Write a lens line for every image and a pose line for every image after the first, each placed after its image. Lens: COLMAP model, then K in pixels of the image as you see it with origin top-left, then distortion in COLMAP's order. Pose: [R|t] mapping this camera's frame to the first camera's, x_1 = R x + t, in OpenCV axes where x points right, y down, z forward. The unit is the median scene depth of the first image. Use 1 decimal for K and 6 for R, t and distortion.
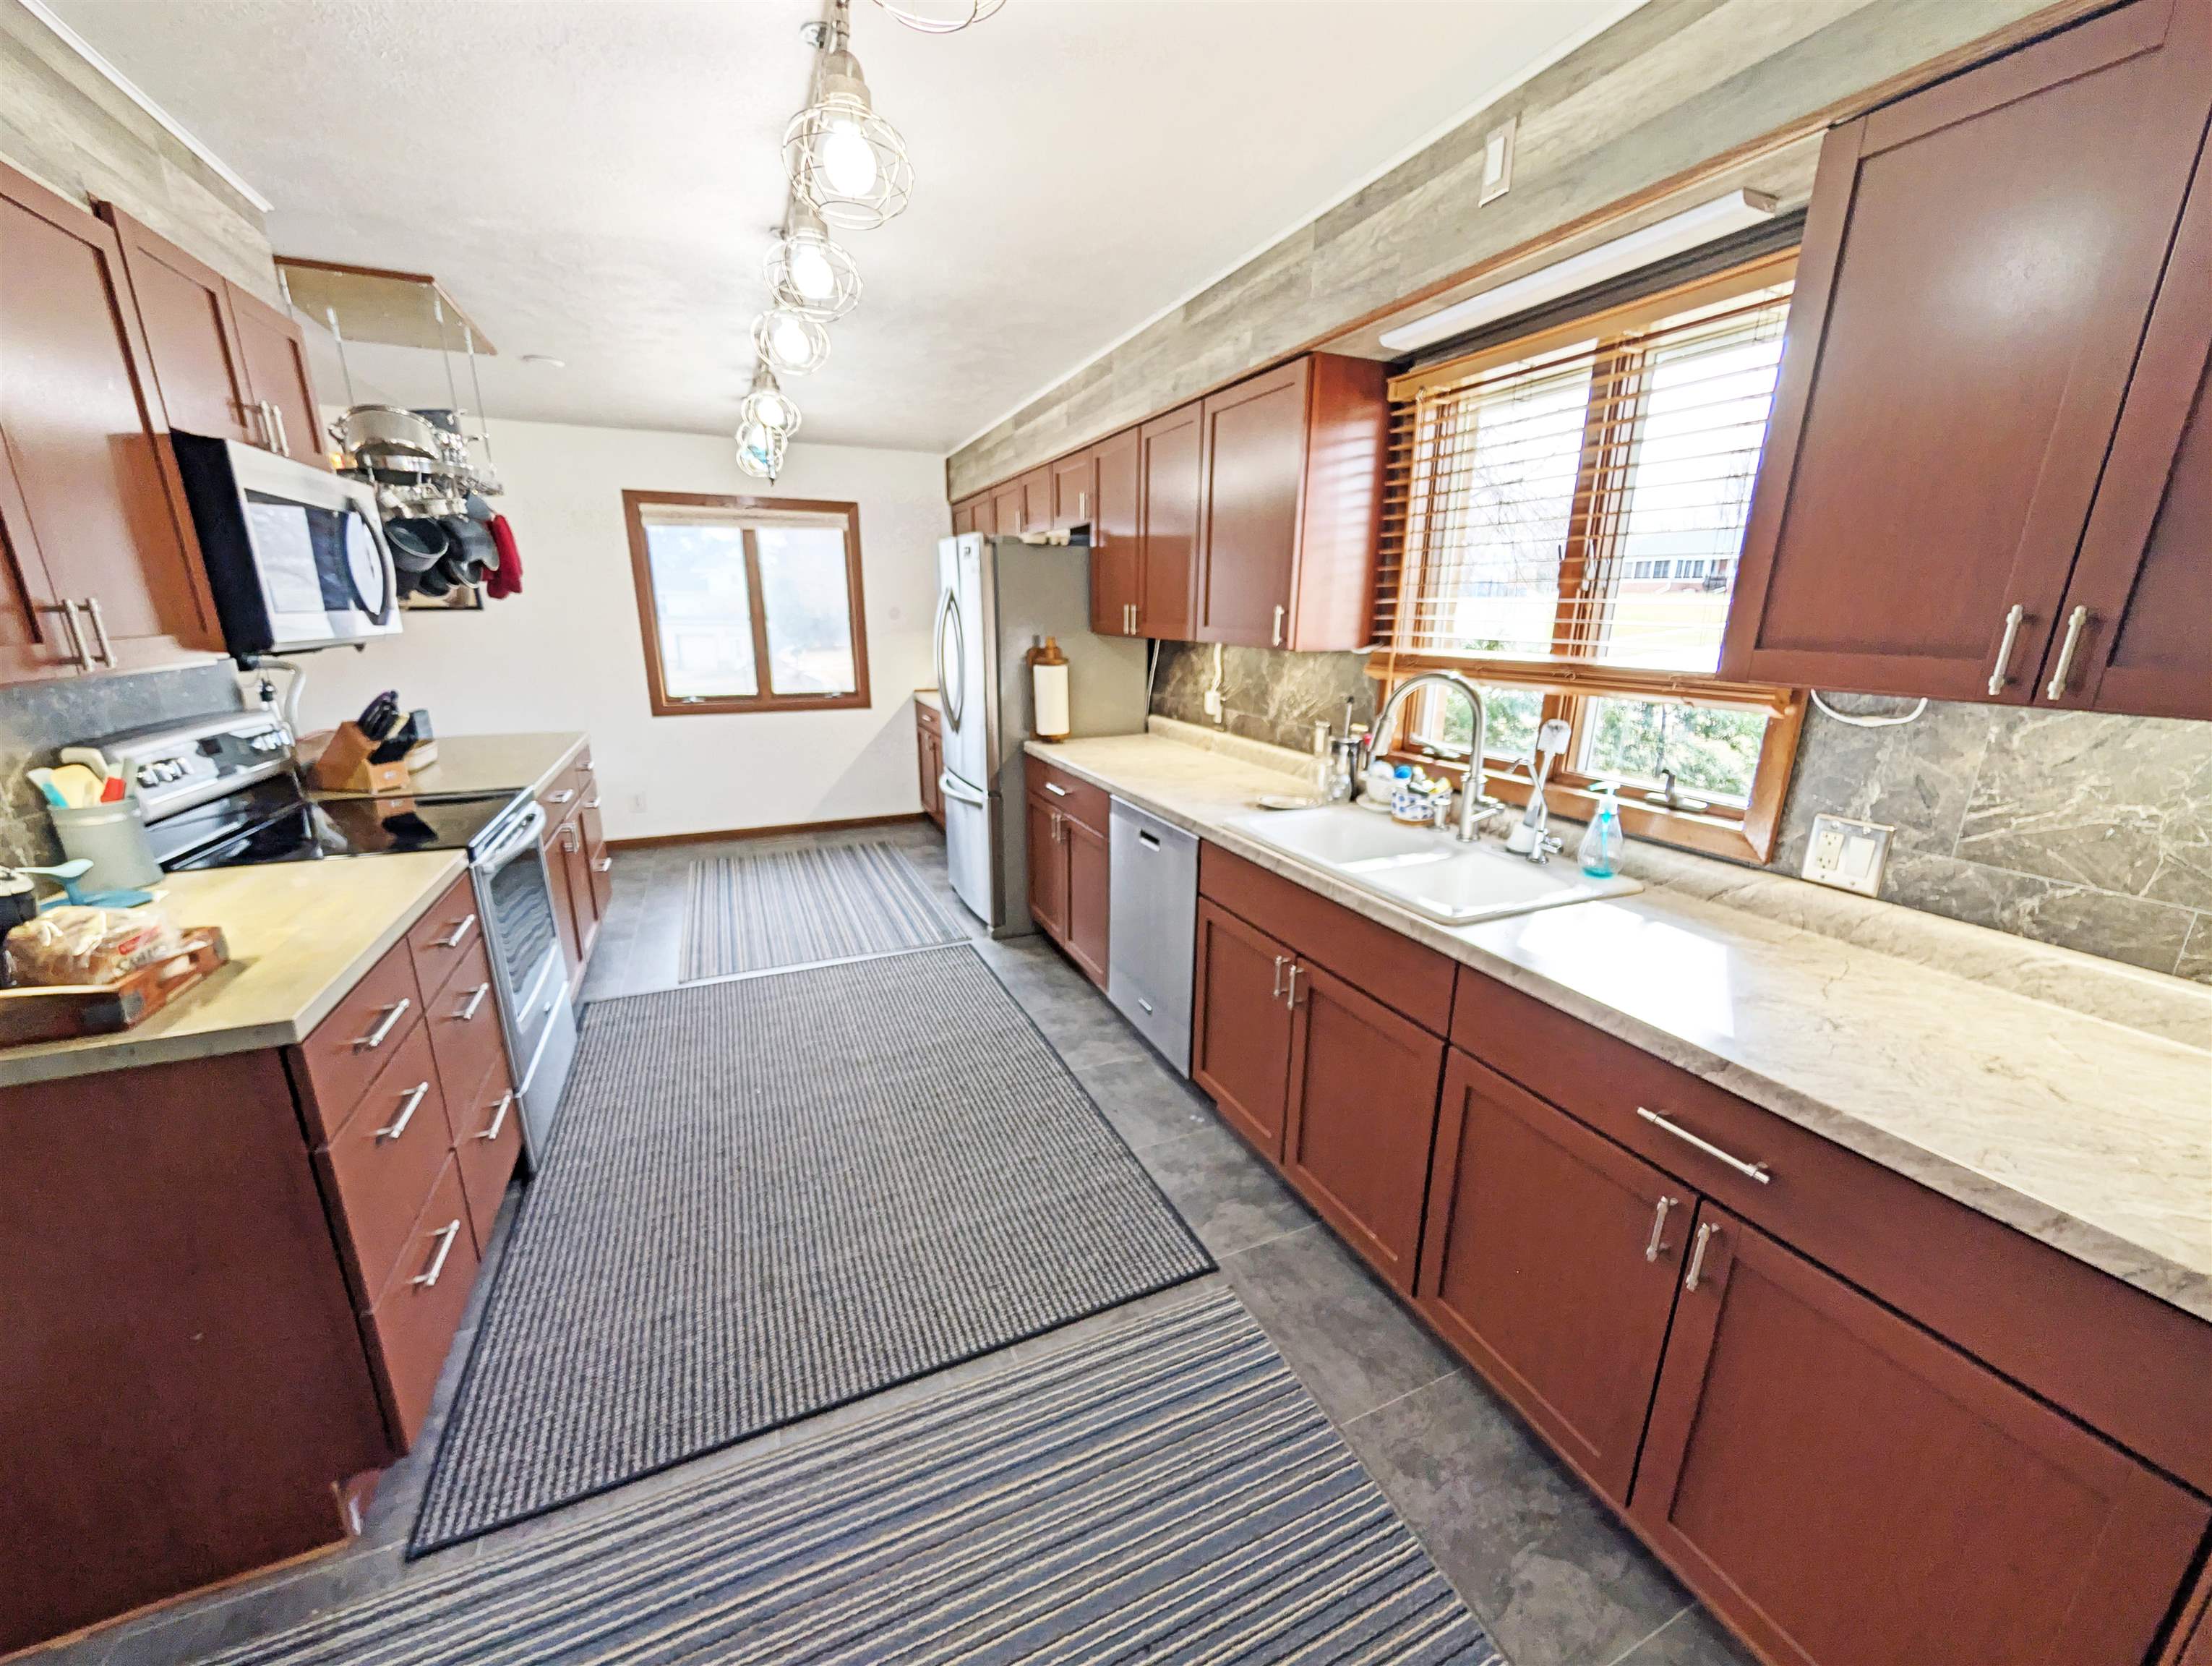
lens RADIAL K [[834.1, 0, 1103.9], [0, 834.1, 843.8], [0, 0, 1]] dist [0.001442, -0.000158]
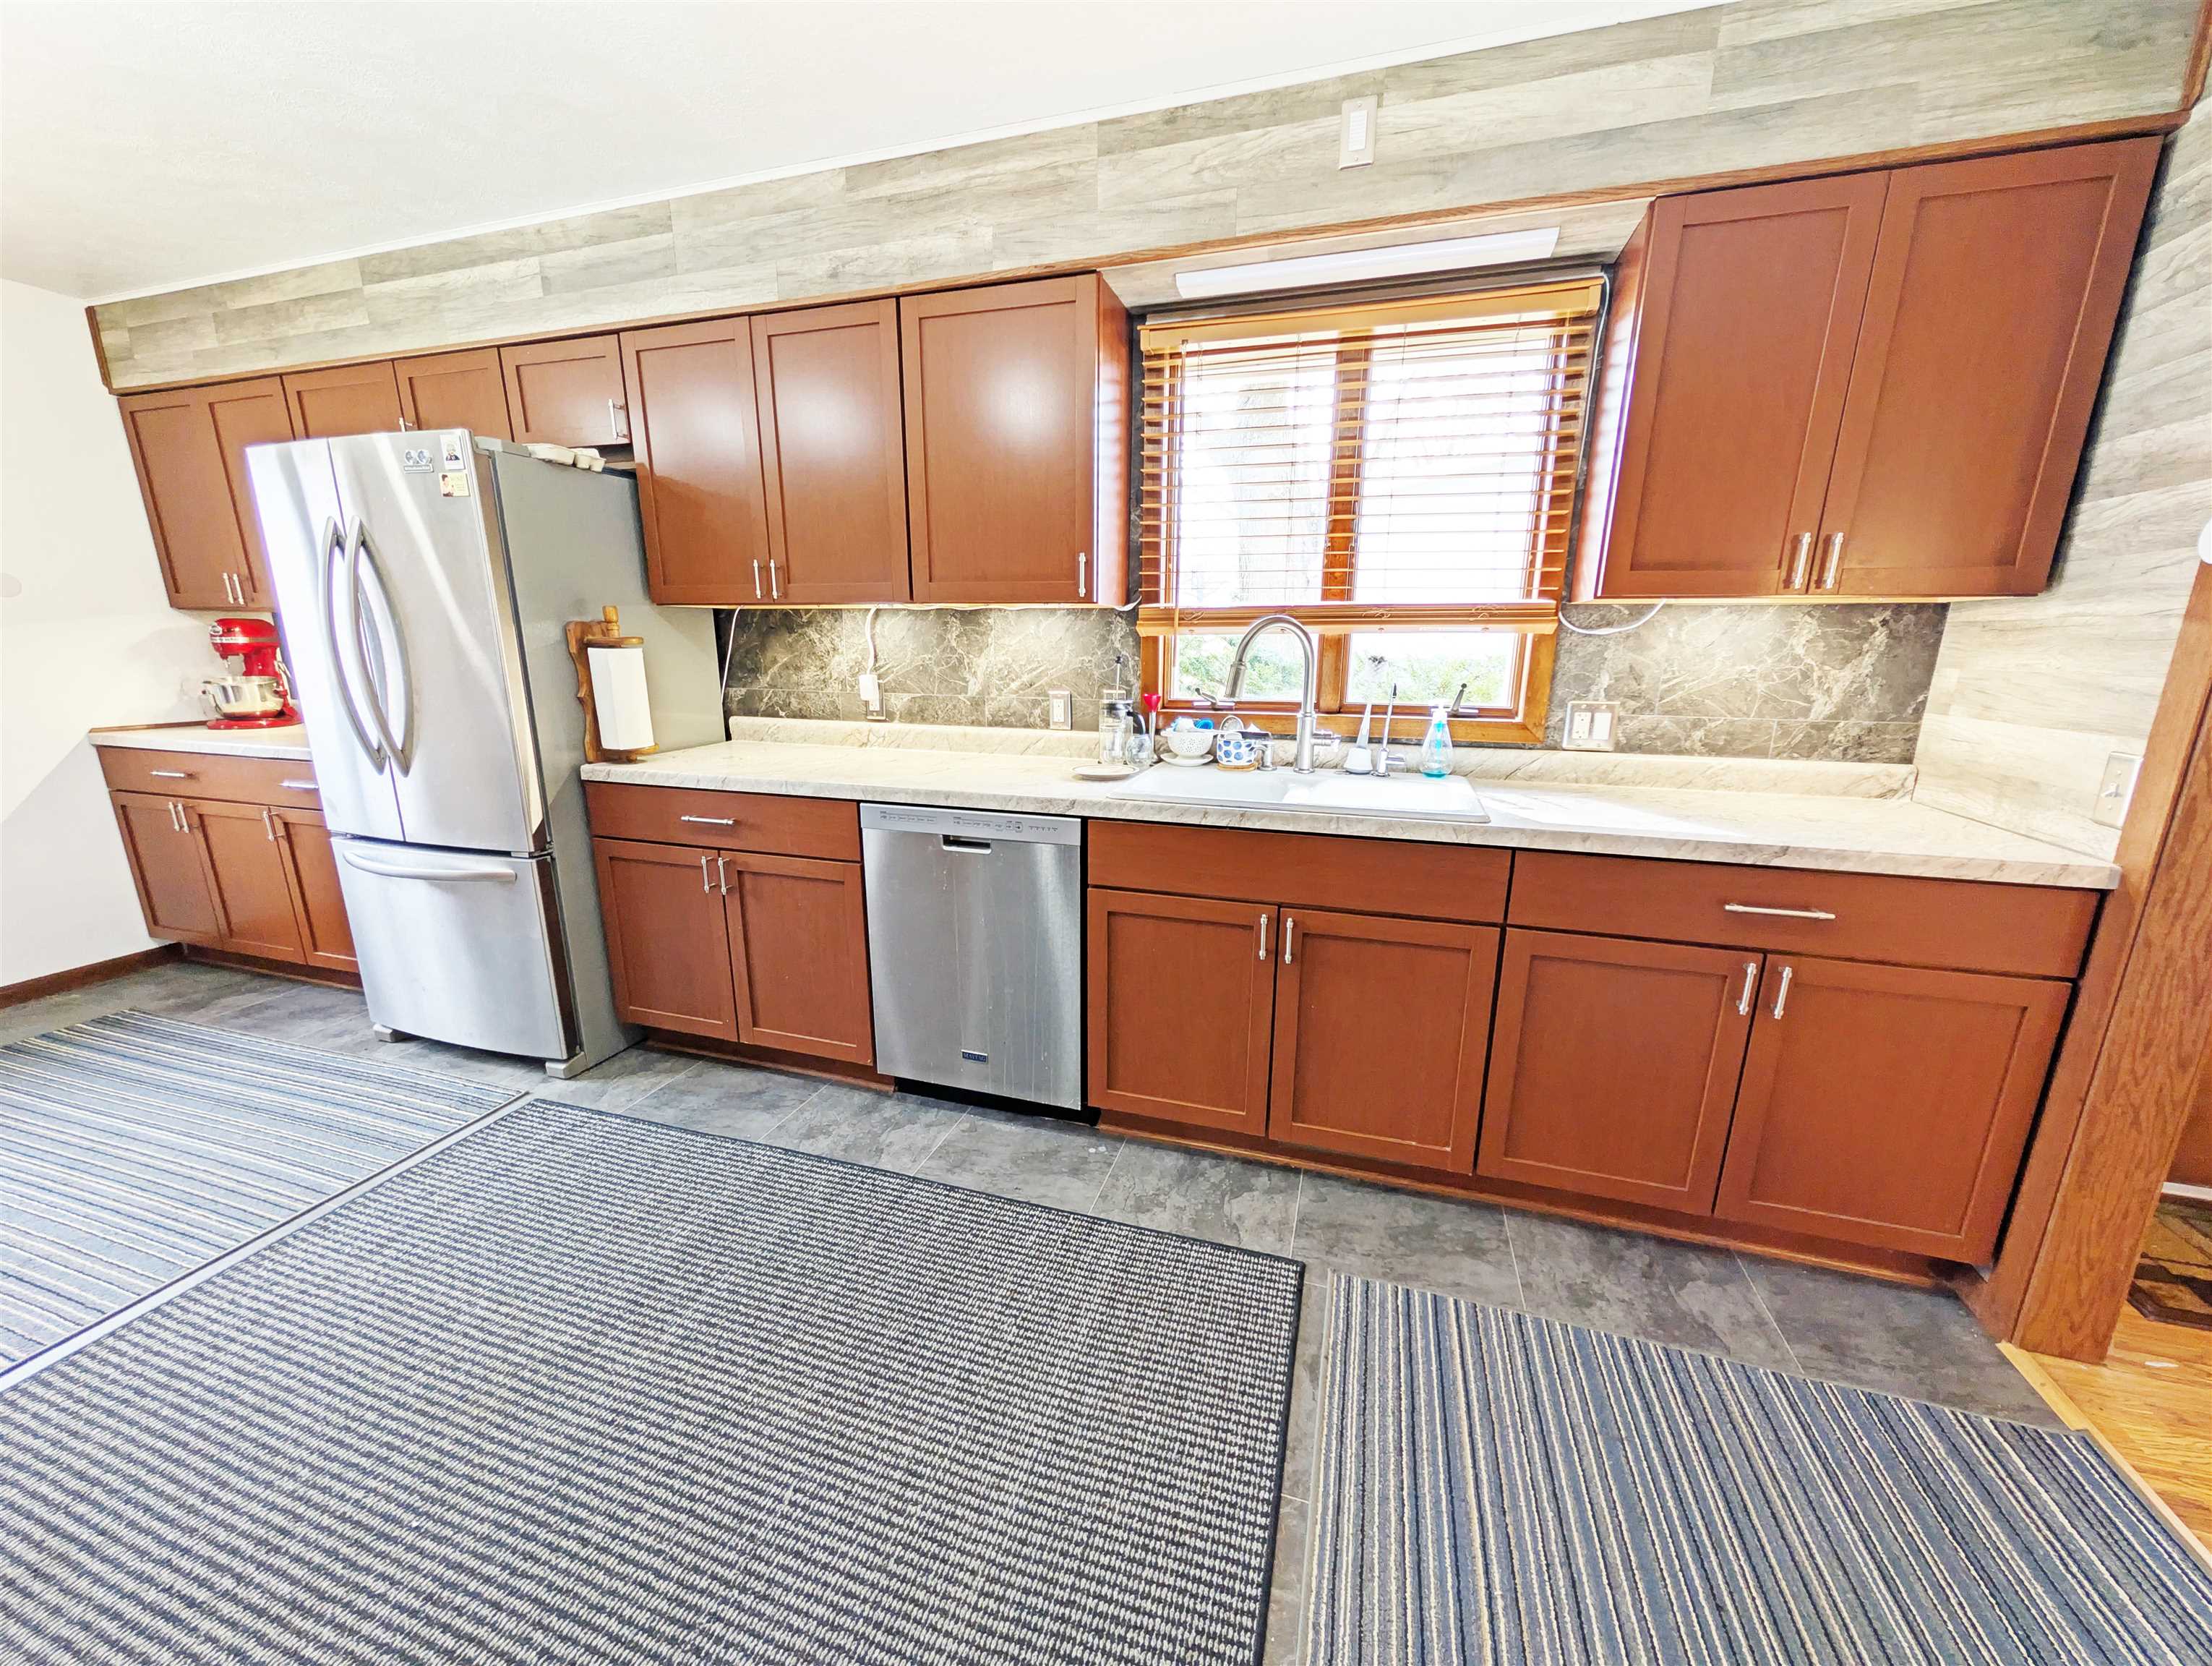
lens RADIAL K [[834.1, 0, 1103.9], [0, 834.1, 843.8], [0, 0, 1]] dist [0.001442, -0.000158]
pose [[0.662214, -0.182434, 0.726767, -0.511182], [0.202963, 0.977322, 0.060393, -0.030930], [-0.721304, 0.107514, 0.684223, 0.428834]]
